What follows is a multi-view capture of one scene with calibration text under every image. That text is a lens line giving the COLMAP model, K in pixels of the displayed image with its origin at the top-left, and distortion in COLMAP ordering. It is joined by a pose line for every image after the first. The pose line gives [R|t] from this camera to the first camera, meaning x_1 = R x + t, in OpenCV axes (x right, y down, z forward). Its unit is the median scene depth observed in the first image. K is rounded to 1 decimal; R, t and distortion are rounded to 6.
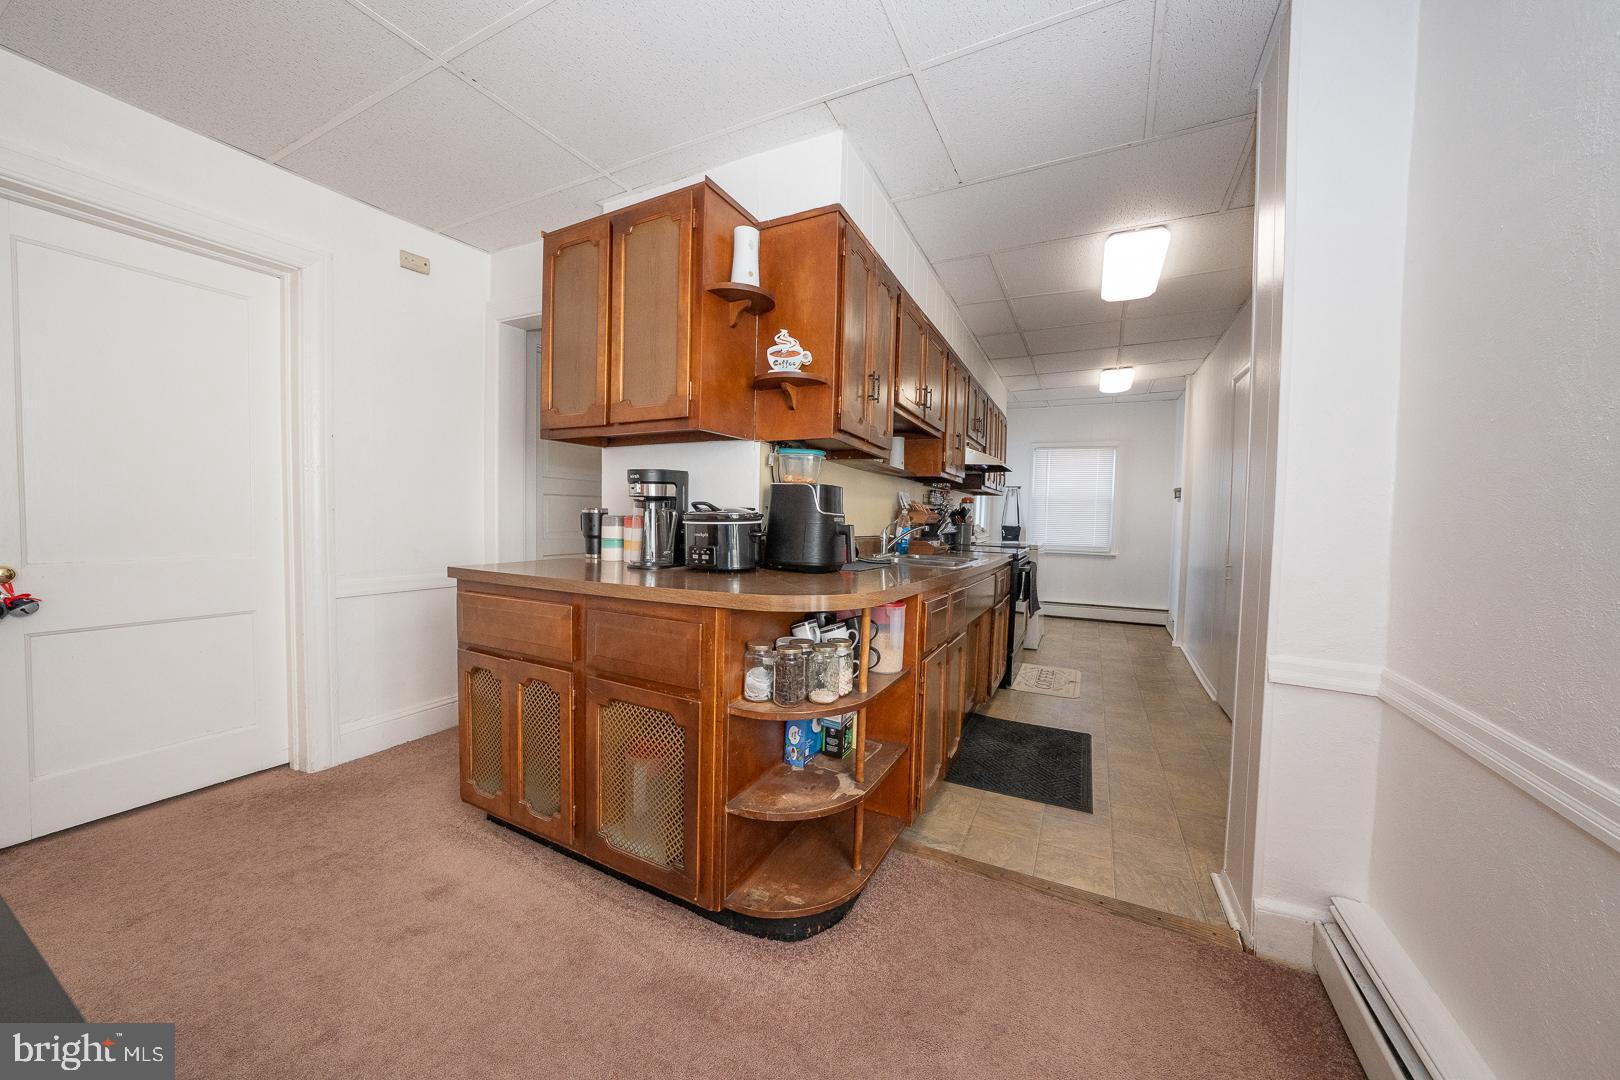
lens RADIAL K [[556.8, 0, 812.8], [0, 556.8, 534.4], [0, 0, 1]] dist [-0.022814, 0.002789]
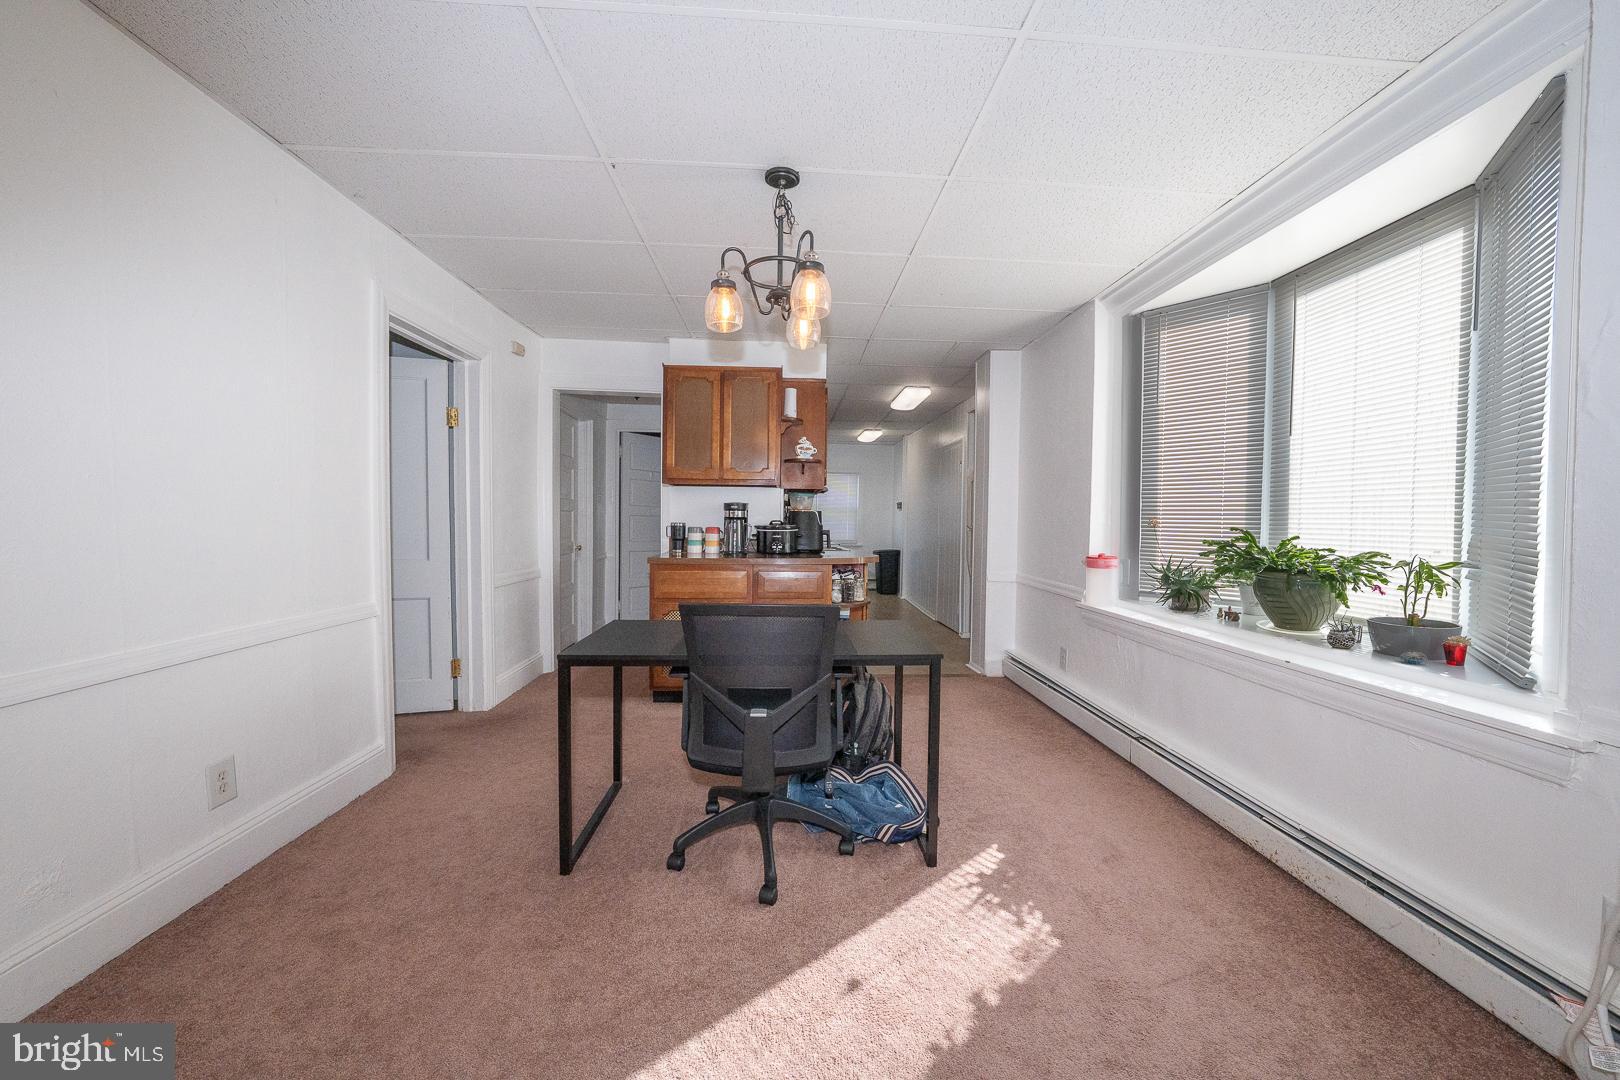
lens RADIAL K [[549.9, 0, 819.8], [0, 549.9, 531.6], [0, 0, 1]] dist [-0.023129, -0.000003]
pose [[0.858777, -0.020872, 0.511924, -0.610377], [0.023273, 0.999728, 0.001719, -0.008957], [-0.511820, 0.010438, 0.859029, -0.457851]]
